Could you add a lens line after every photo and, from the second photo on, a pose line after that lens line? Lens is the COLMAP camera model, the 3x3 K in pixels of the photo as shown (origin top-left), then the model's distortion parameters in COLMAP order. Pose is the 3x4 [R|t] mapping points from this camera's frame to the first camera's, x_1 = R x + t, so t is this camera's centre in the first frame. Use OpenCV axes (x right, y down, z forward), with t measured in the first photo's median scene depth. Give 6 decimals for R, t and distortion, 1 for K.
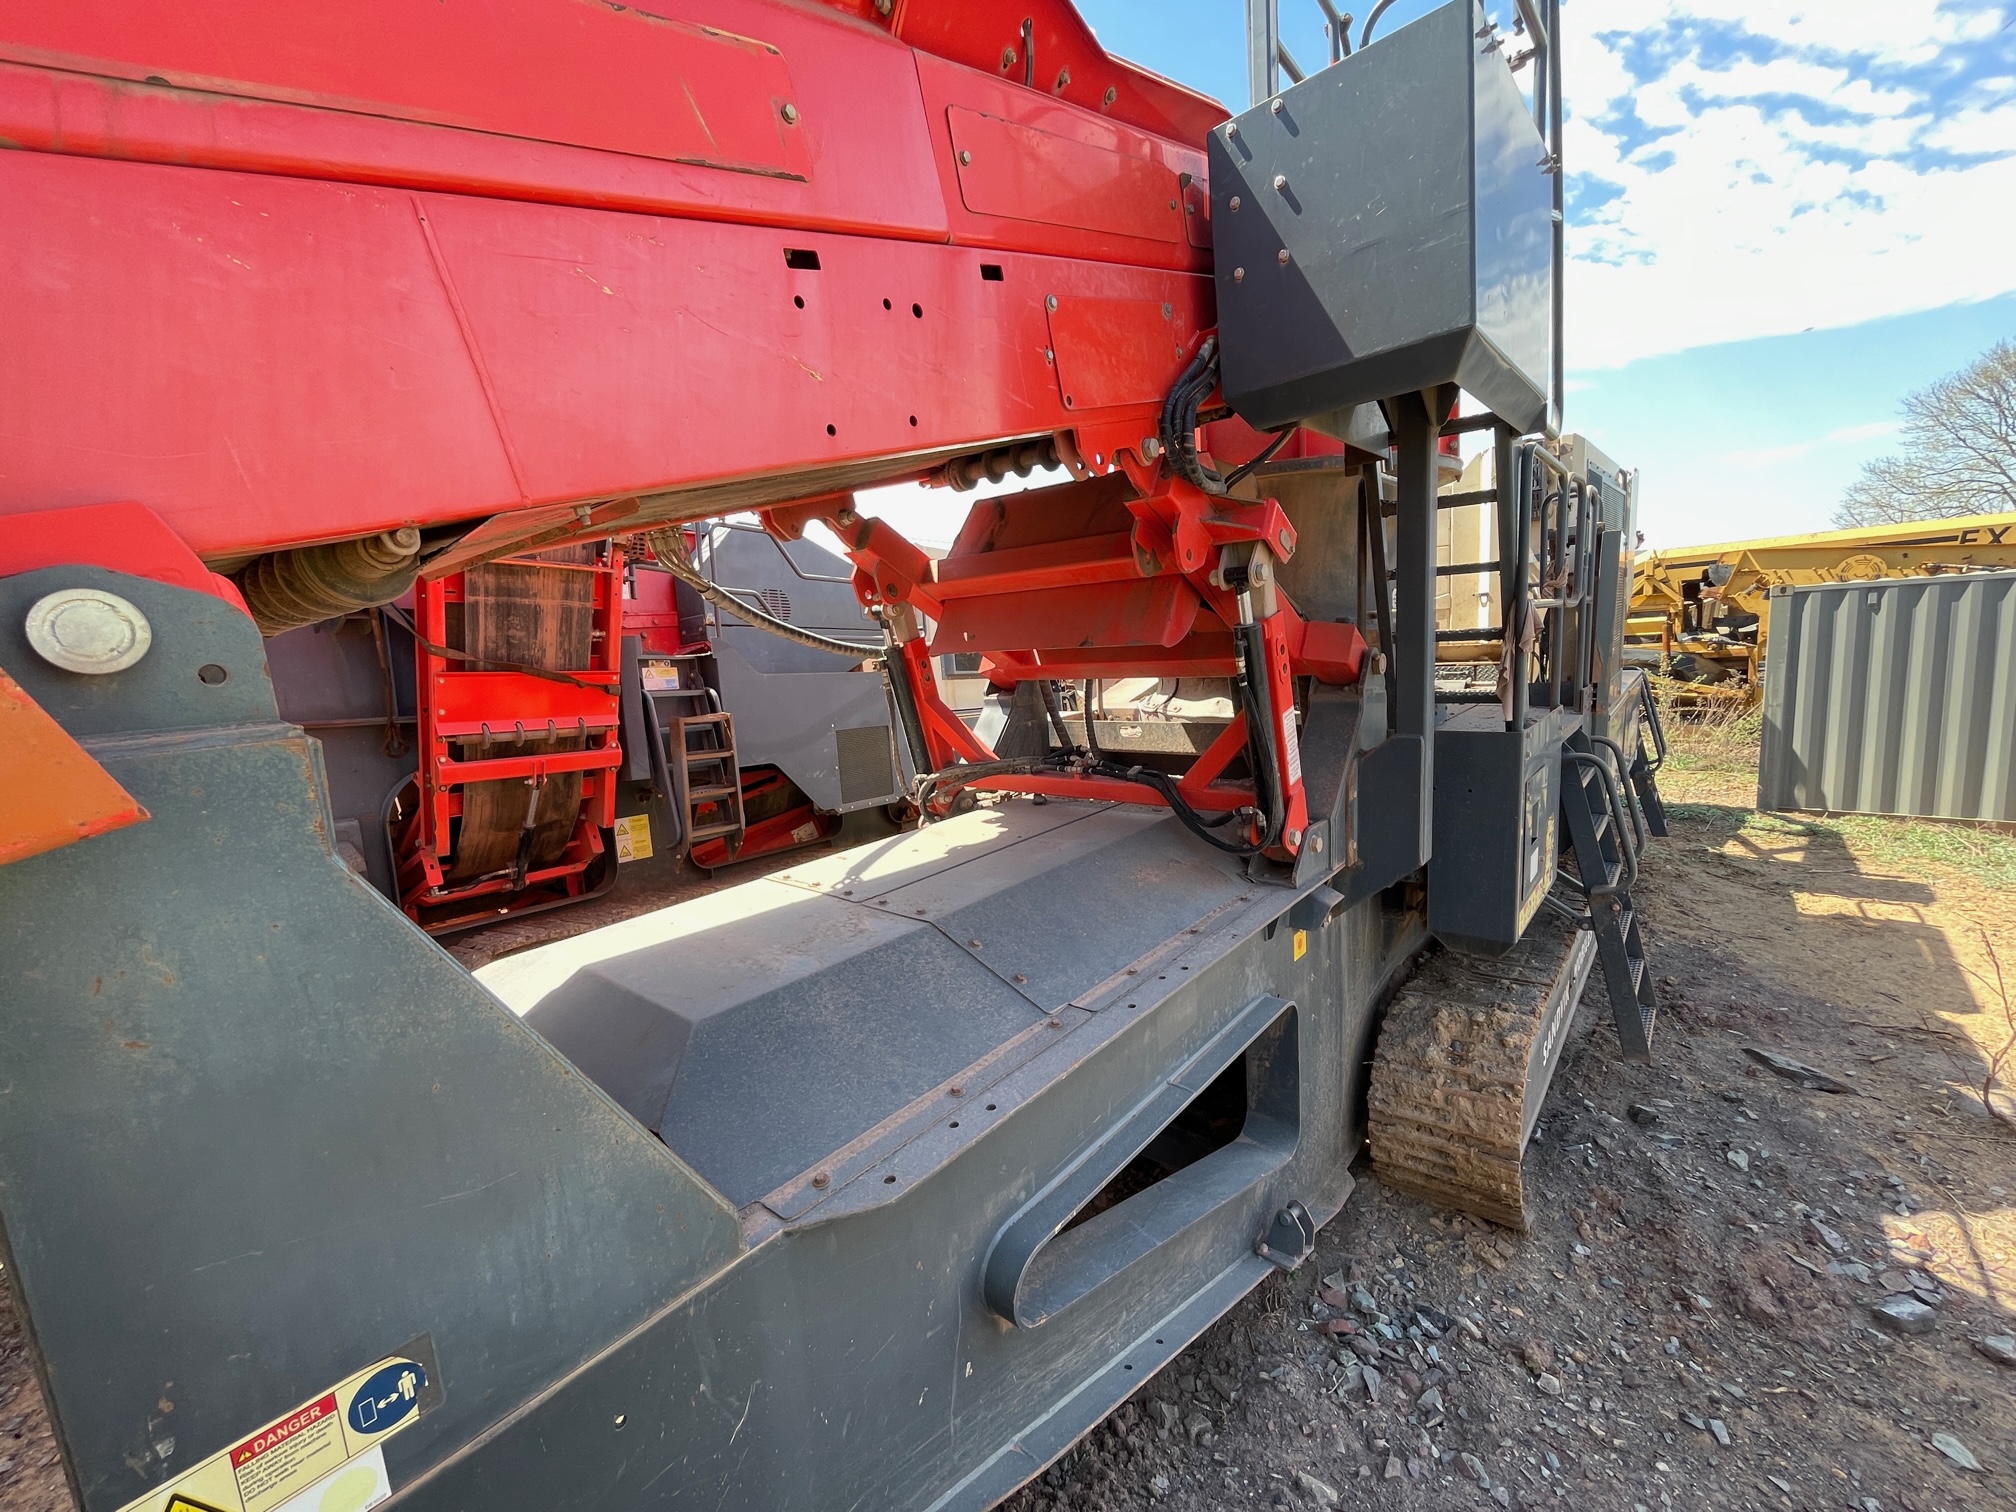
lens RADIAL K [[822.1, 0, 1015.0], [0, 822.1, 760.7], [0, 0, 1]] dist [-0.003983, 0.000969]
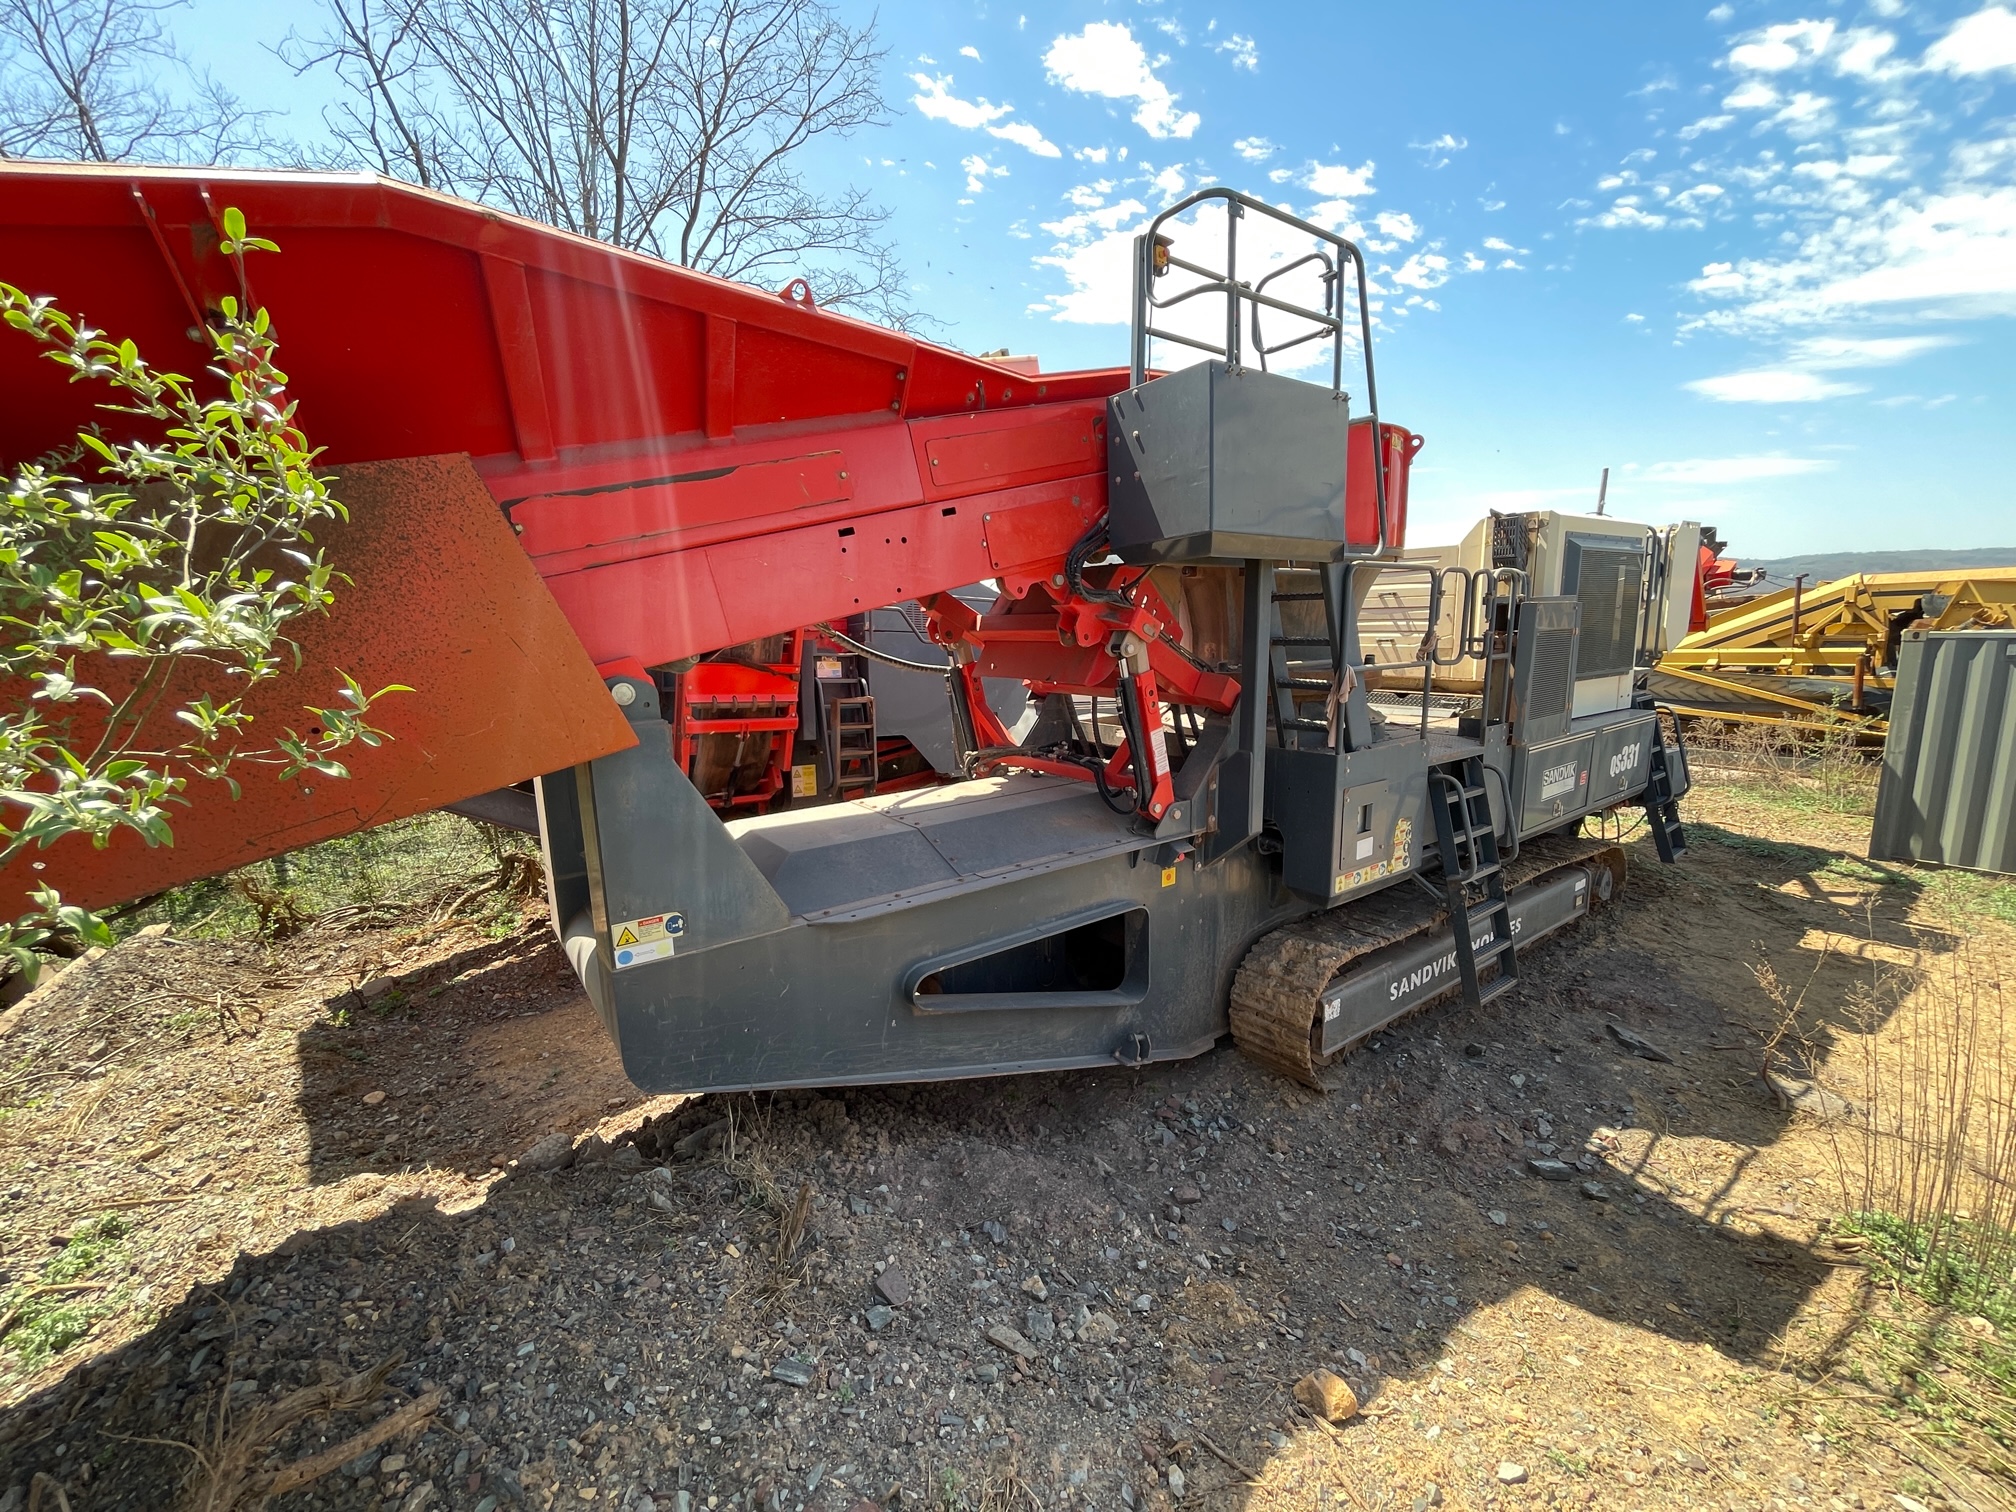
lens RADIAL K [[812.2, 0, 1019.6], [0, 812.2, 760.6], [0, 0, 1]] dist [0.000886, -0.000076]
pose [[0.974837, 0.082354, -0.207148, 0.255313], [-0.077201, 0.996474, 0.032853, -0.020557], [0.209123, -0.016034, 0.977758, -0.400451]]
